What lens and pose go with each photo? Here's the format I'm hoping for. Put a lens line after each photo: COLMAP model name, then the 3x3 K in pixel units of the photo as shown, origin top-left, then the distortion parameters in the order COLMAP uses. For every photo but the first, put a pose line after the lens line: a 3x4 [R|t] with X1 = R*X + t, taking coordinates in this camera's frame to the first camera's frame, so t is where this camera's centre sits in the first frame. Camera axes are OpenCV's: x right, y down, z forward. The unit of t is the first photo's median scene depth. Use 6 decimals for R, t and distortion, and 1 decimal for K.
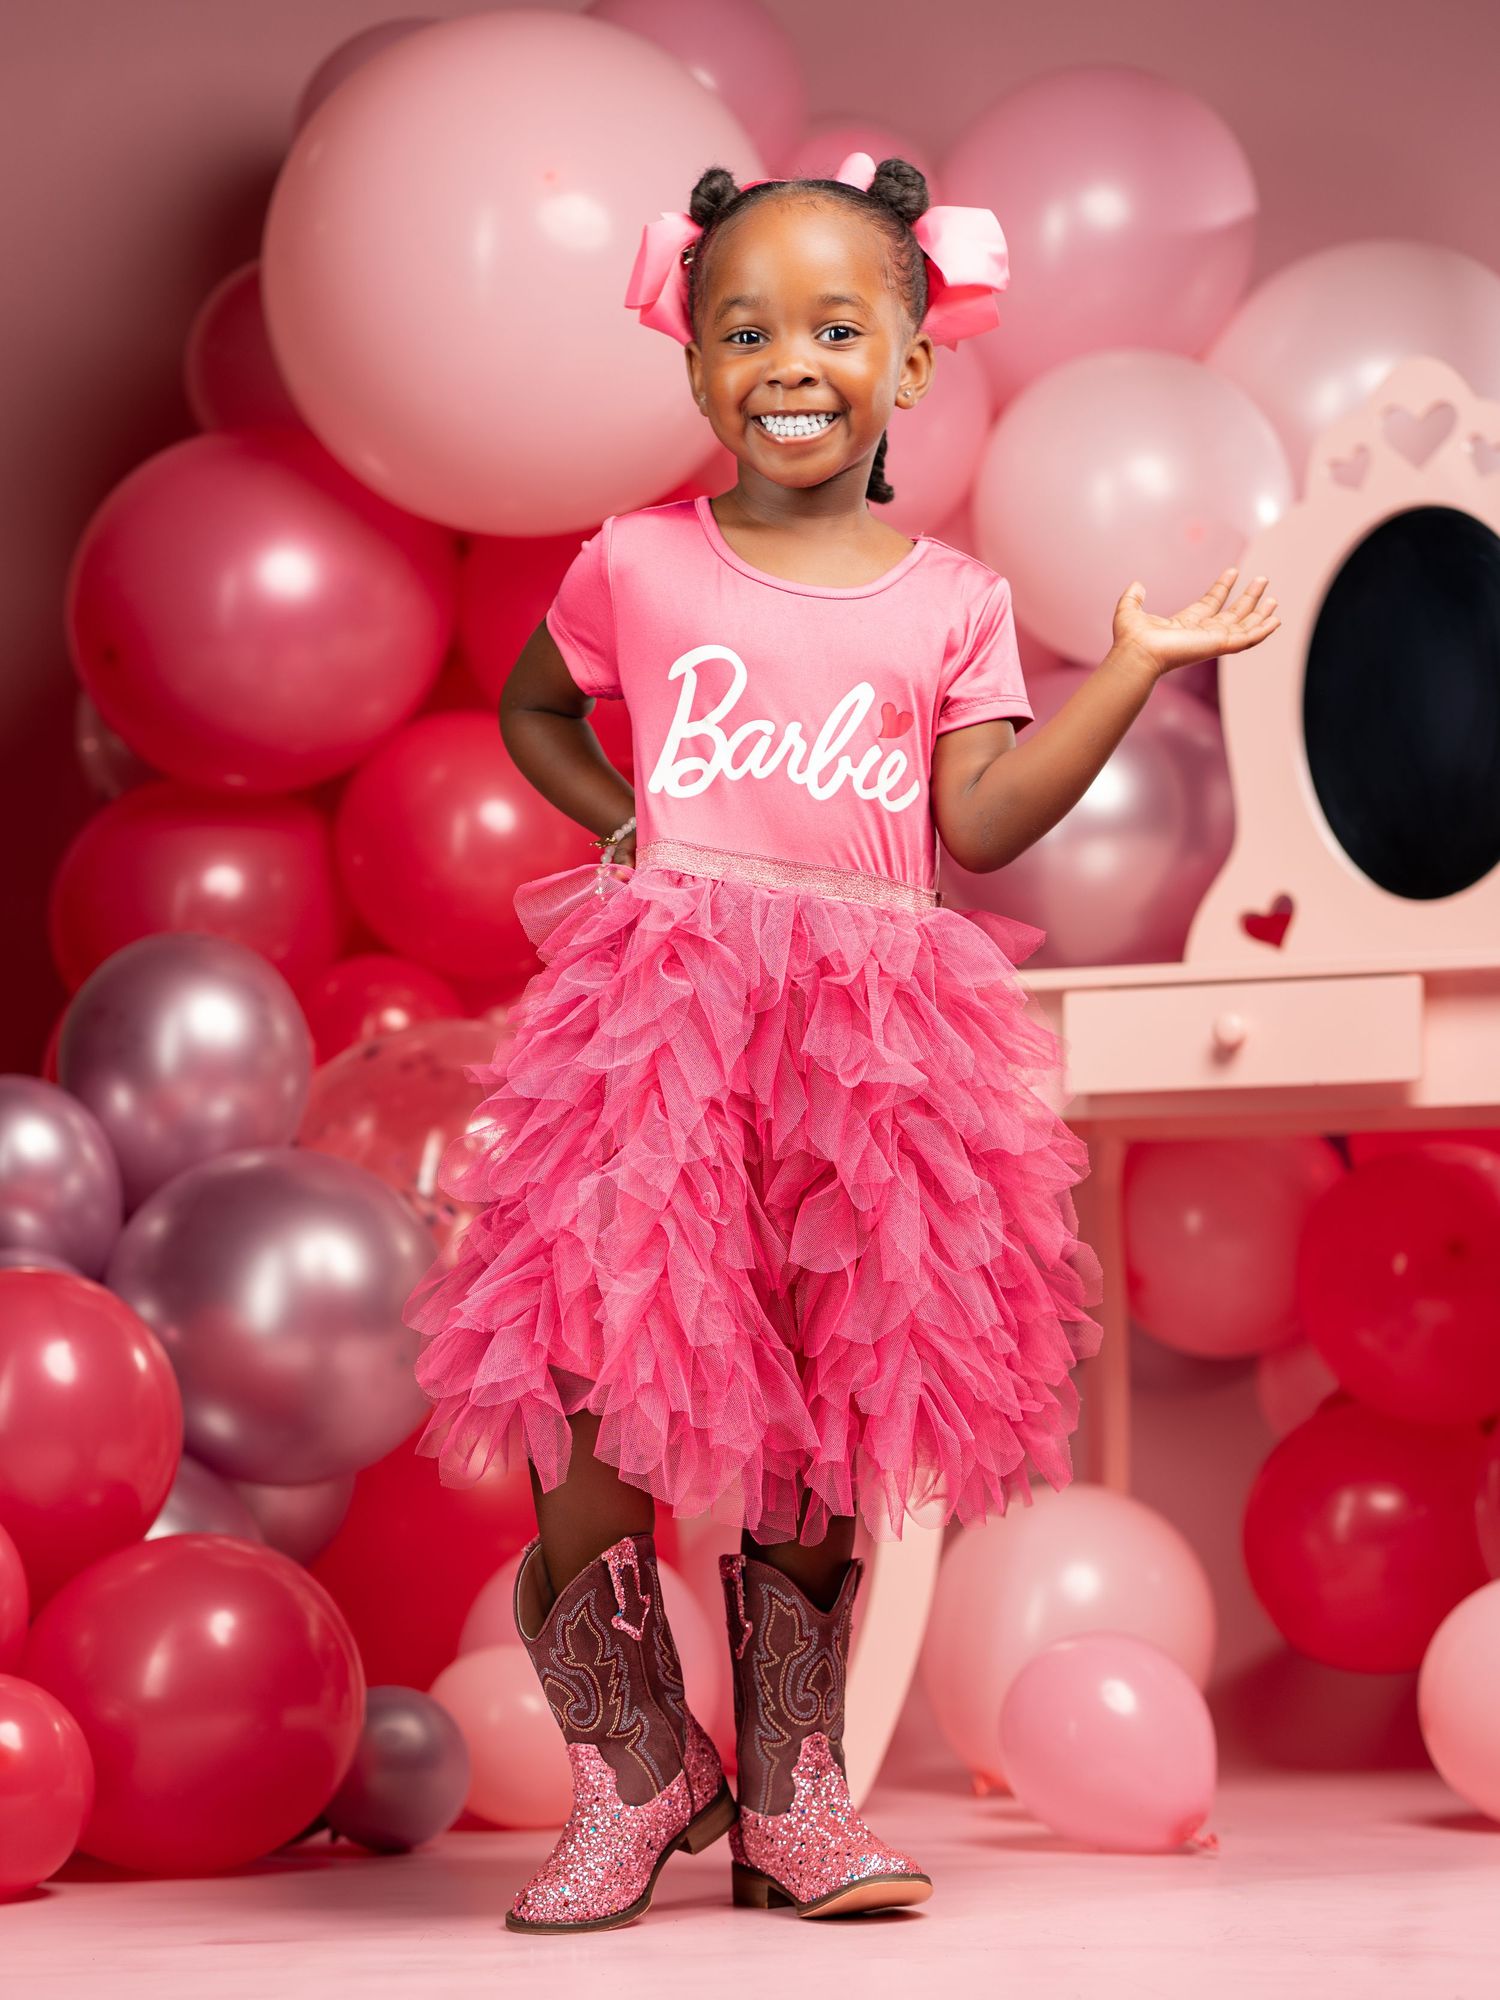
lens RADIAL K [[5366.8, 0, 756.1], [0, 5366.8, 992.9], [0, 0, 1]] dist [0.024059, 0.000000]
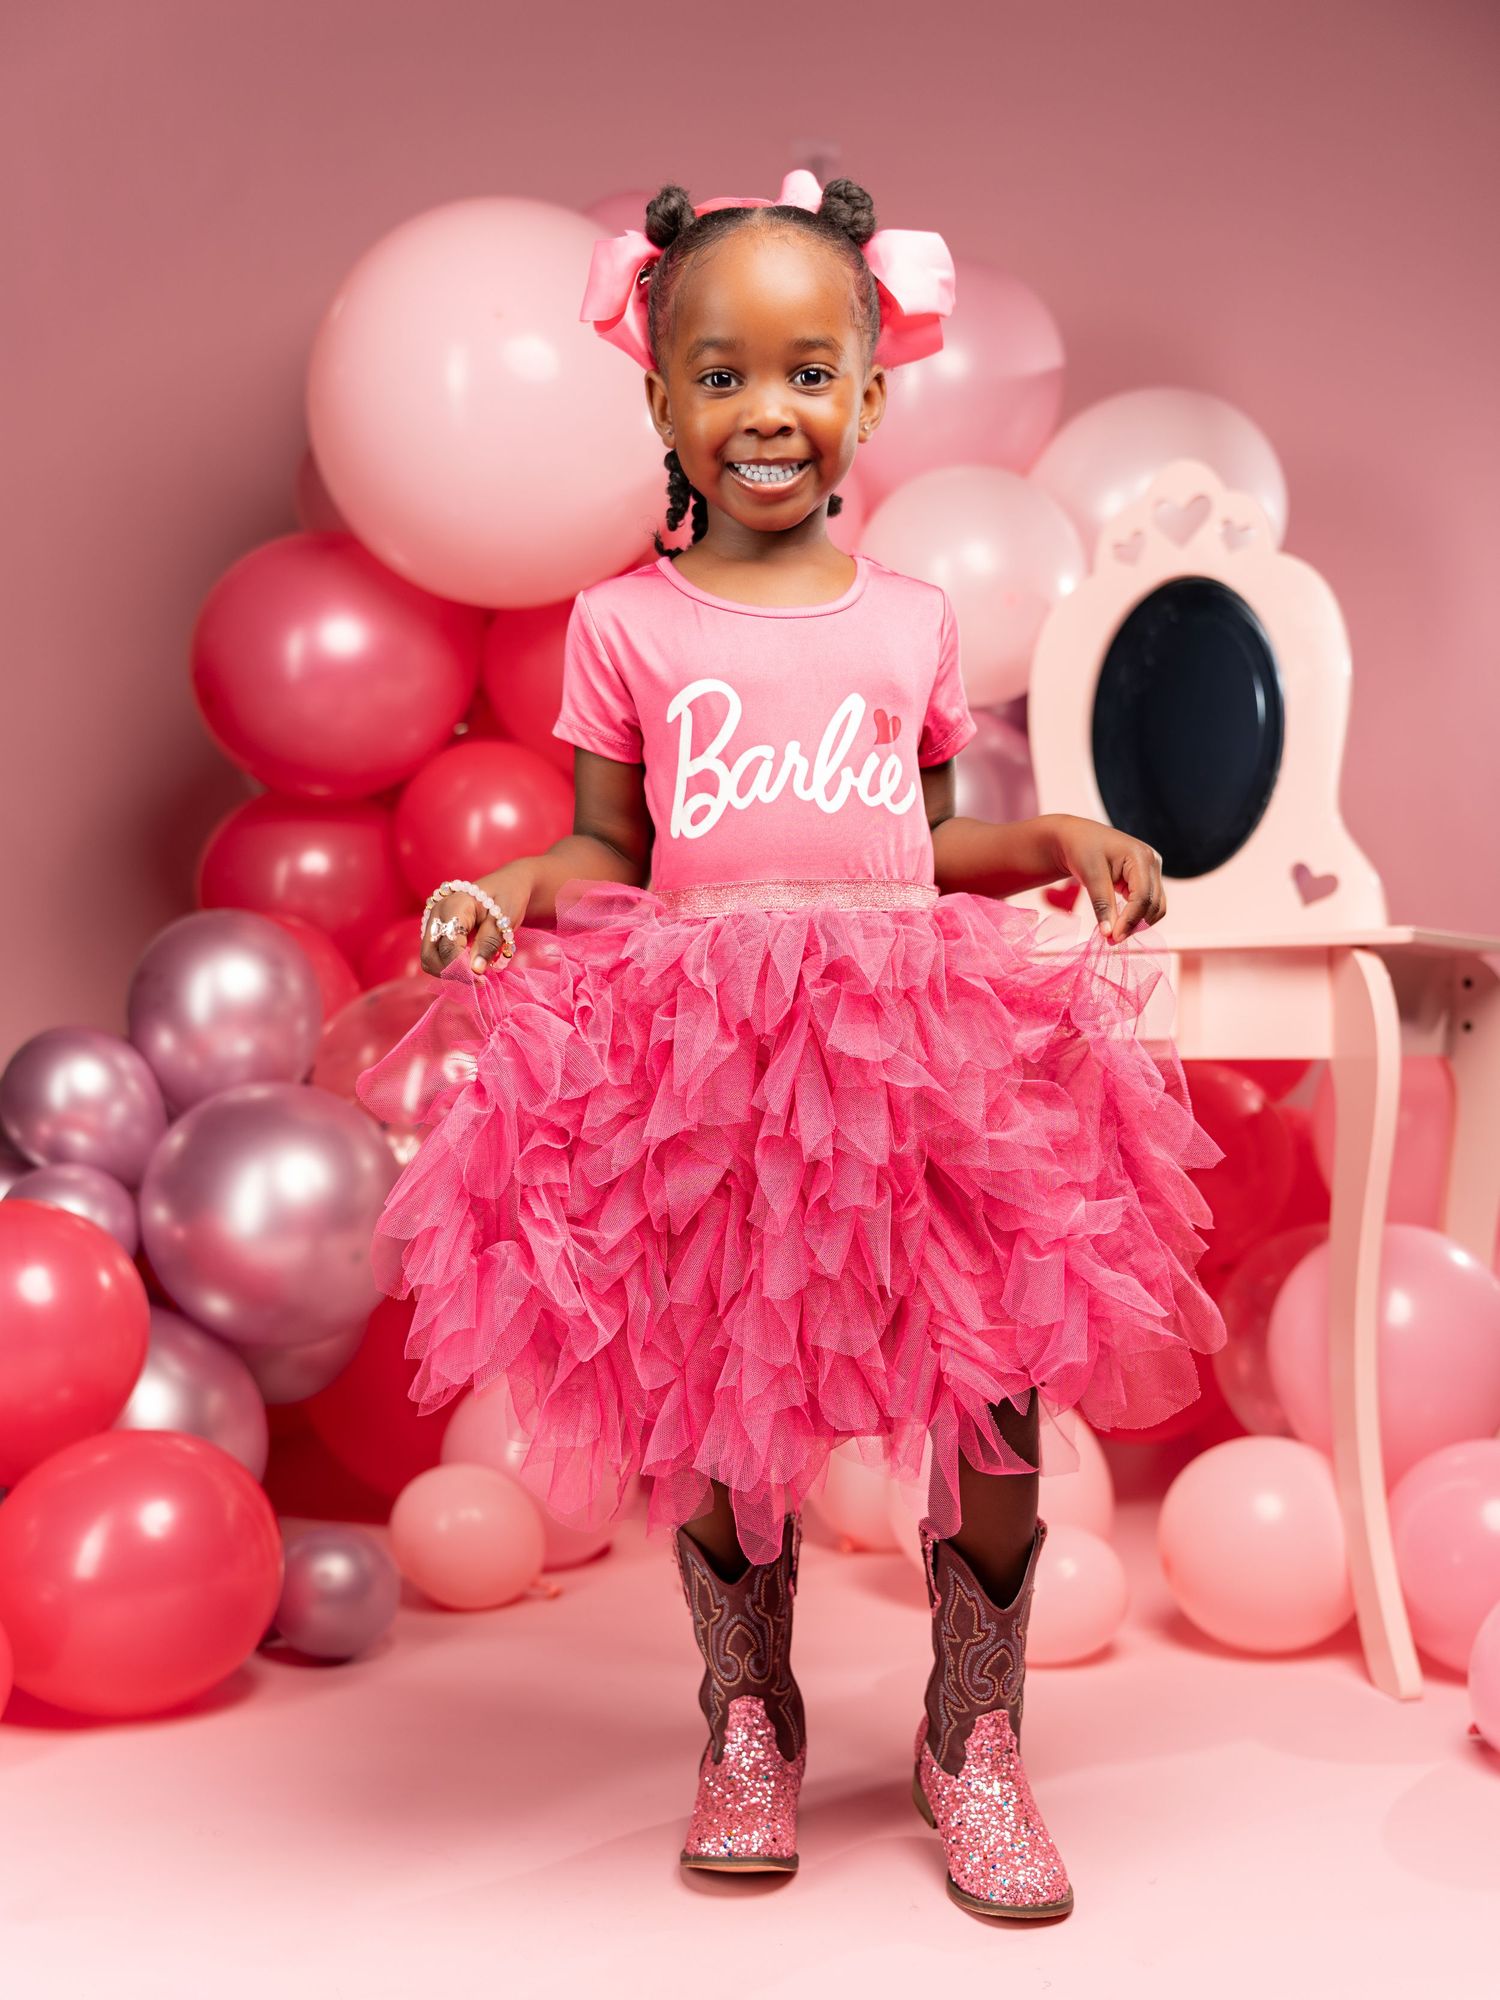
lens RADIAL K [[1993.9, 0, 795.6], [0, 1993.9, 1016.9], [0, 0, 1]] dist [0.017814, 0.000000]
pose [[0.997878, 0.003285, -0.065025, 0.061862], [0.002170, 0.996493, 0.083649, -0.024635], [0.065071, -0.083613, 0.994371, 0.502285]]
